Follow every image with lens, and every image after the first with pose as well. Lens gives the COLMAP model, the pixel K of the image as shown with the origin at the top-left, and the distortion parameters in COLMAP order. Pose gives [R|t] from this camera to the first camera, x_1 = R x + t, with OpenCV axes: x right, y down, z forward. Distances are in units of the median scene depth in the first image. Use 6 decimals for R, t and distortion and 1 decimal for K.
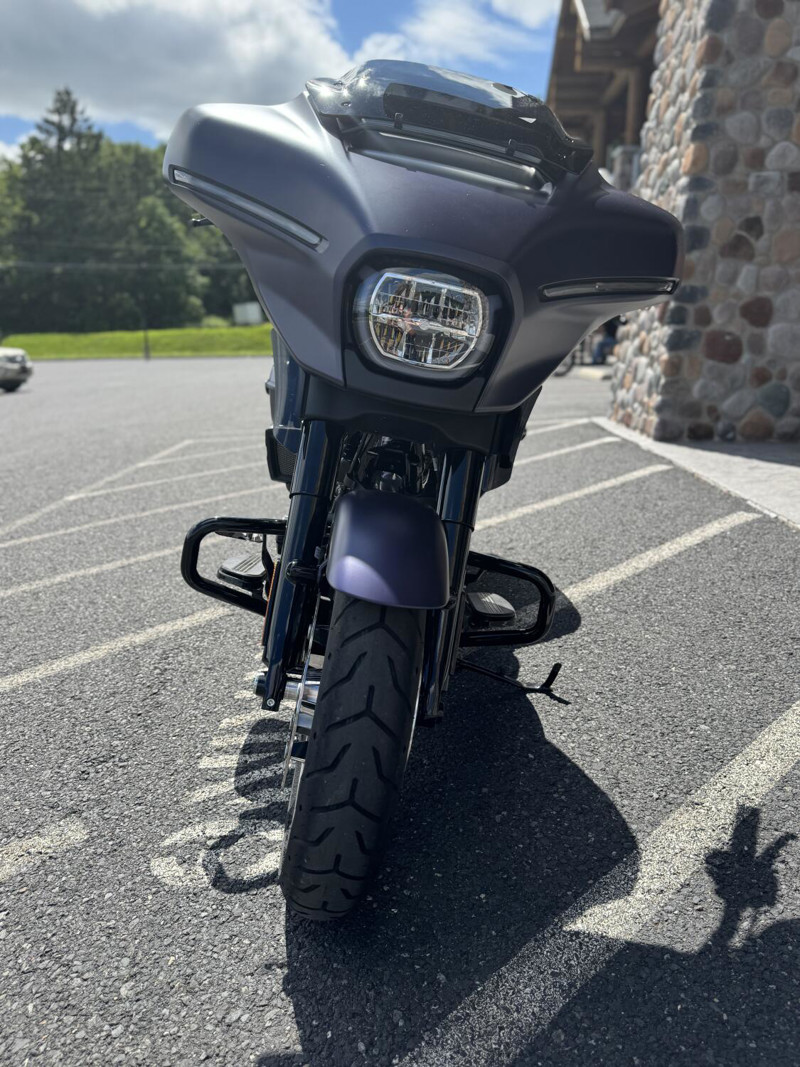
lens RADIAL K [[780.0, 0, 426.9], [0, 780.0, 545.7], [0, 0, 1]] dist [0.013314, -0.035896]
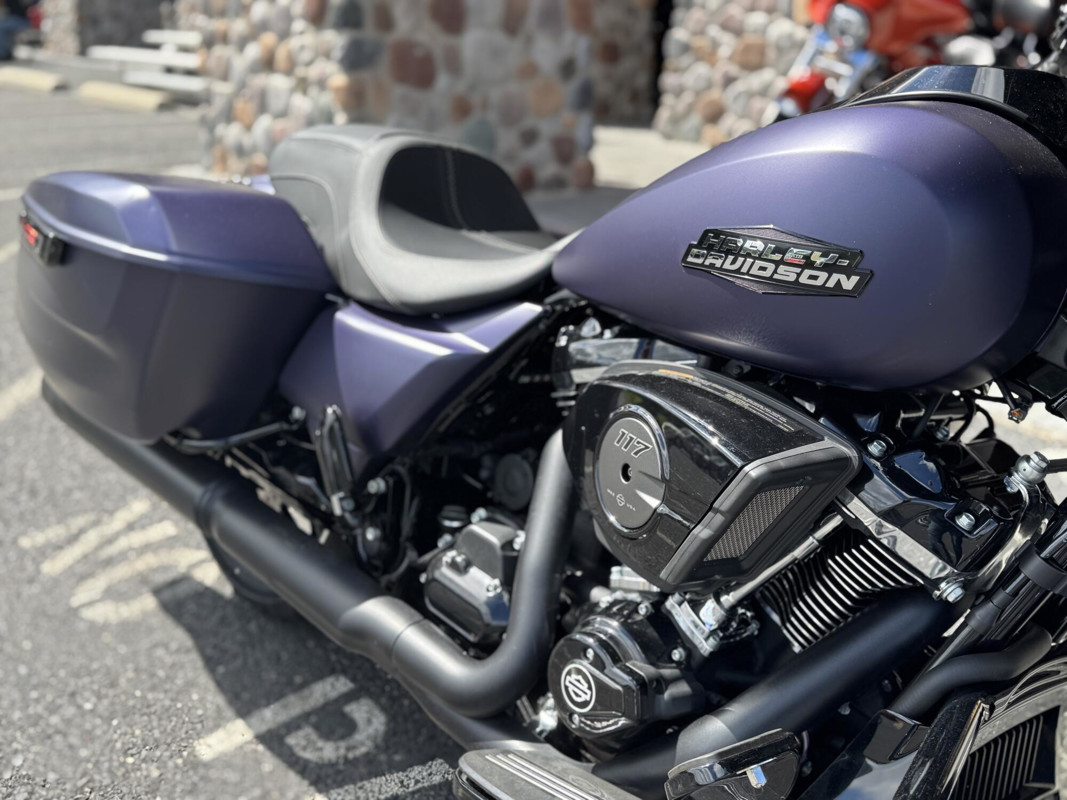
lens RADIAL K [[1089.1, 0, 515.1], [0, 1089.1, 416.0], [0, 0, 1]] dist [0.007873, 0.000000]
pose [[0.782949, -0.189634, 0.592478, -0.170091], [0.134174, 0.981466, 0.136828, -0.074659], [-0.607445, -0.027634, 0.793881, 0.192411]]
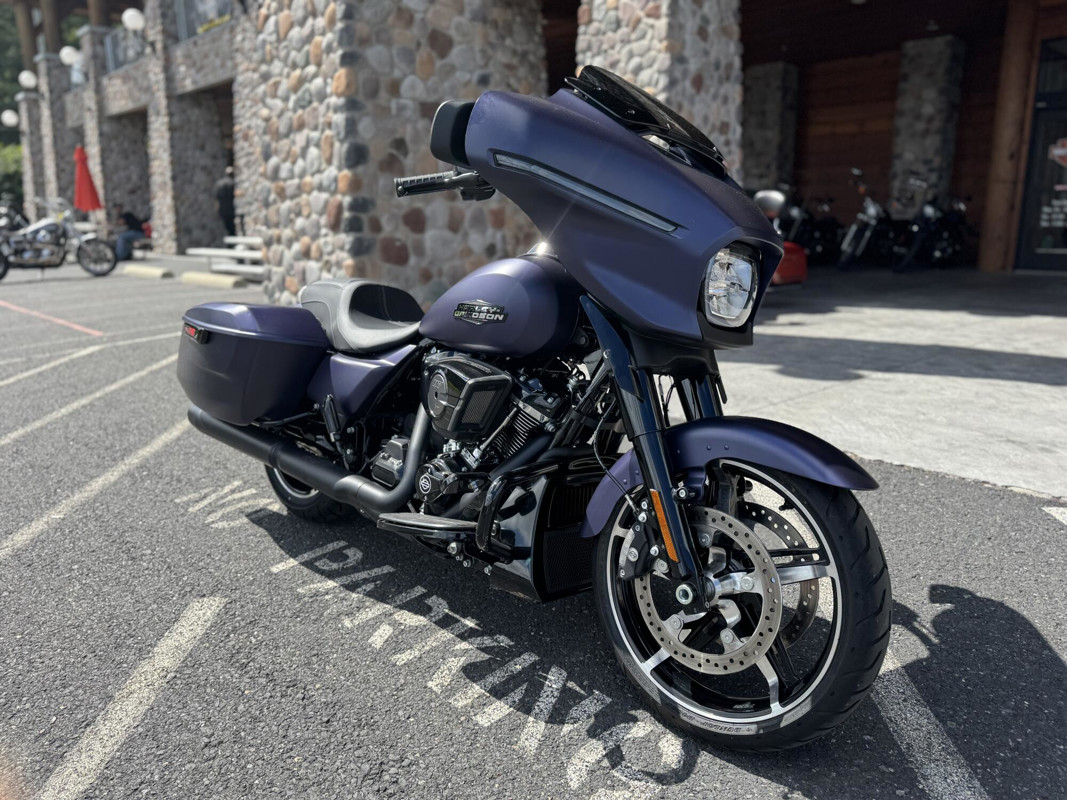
lens RADIAL K [[780.0, 0, 531.3], [0, 780.0, 398.7], [0, 0, 1]] dist [0.013314, -0.035896]
pose [[0.743475, -0.152671, 0.651104, -0.238780], [0.179966, 0.983353, 0.025079, -0.040138], [-0.644094, 0.098531, 0.758574, 0.046387]]
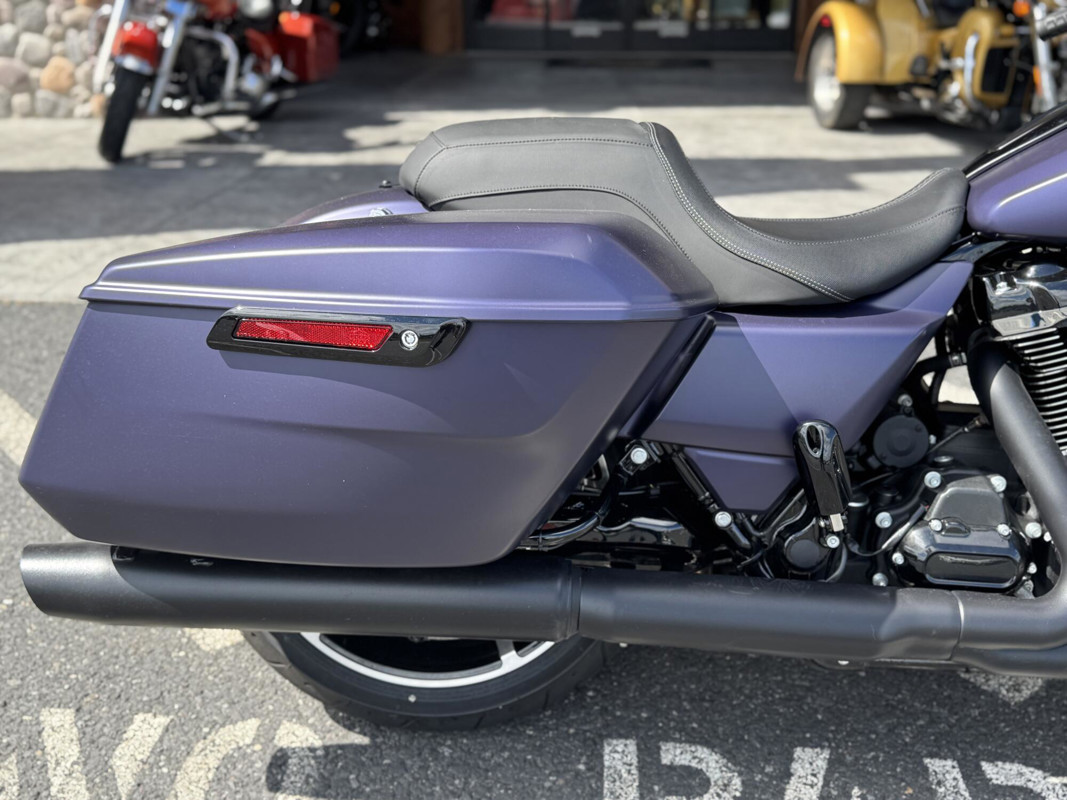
lens RADIAL K [[1089.1, 0, 530.5], [0, 1089.1, 403.6], [0, 0, 1]] dist [0.007873, 0.000000]
pose [[0.089457, -0.357318, 0.929689, -0.263188], [0.253498, 0.910860, 0.325689, -0.135173], [-0.963191, 0.206539, 0.172062, 0.413034]]
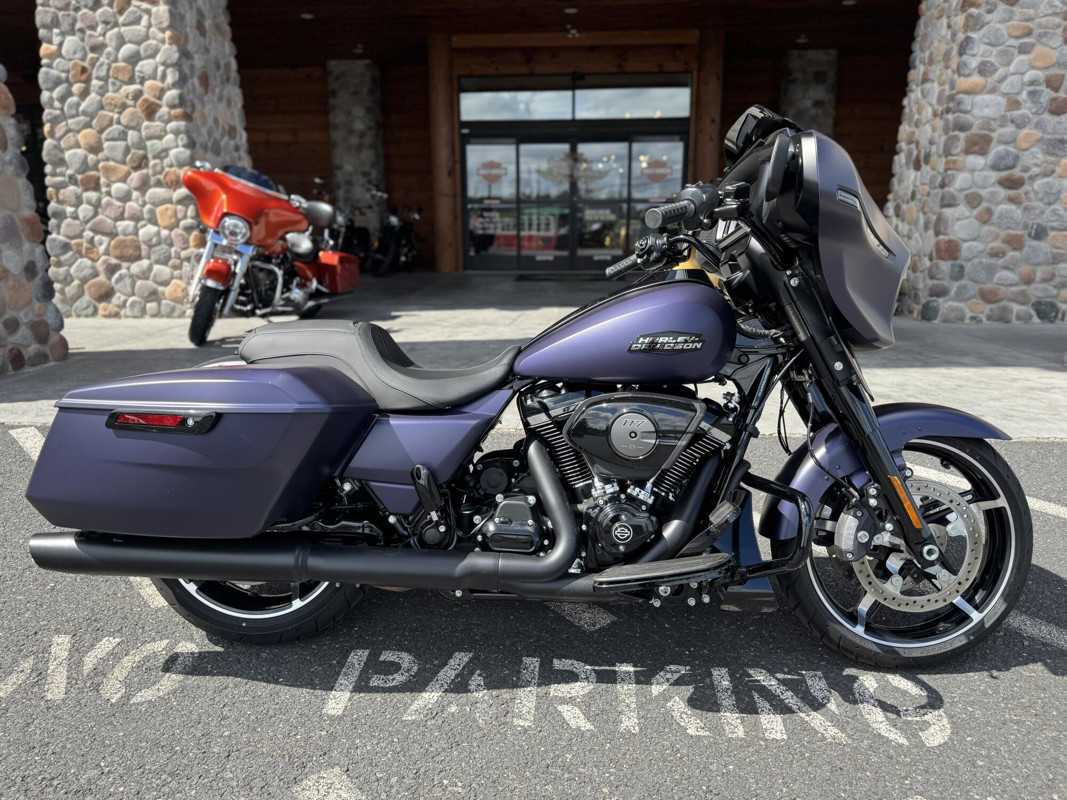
lens RADIAL K [[780.0, 0, 532.7], [0, 780.0, 397.4], [0, 0, 1]] dist [0.013314, -0.035896]
pose [[0.095729, -0.218009, 0.971240, -0.351112], [0.262622, 0.946682, 0.186611, -0.120731], [-0.960138, 0.237205, 0.147879, 0.303370]]
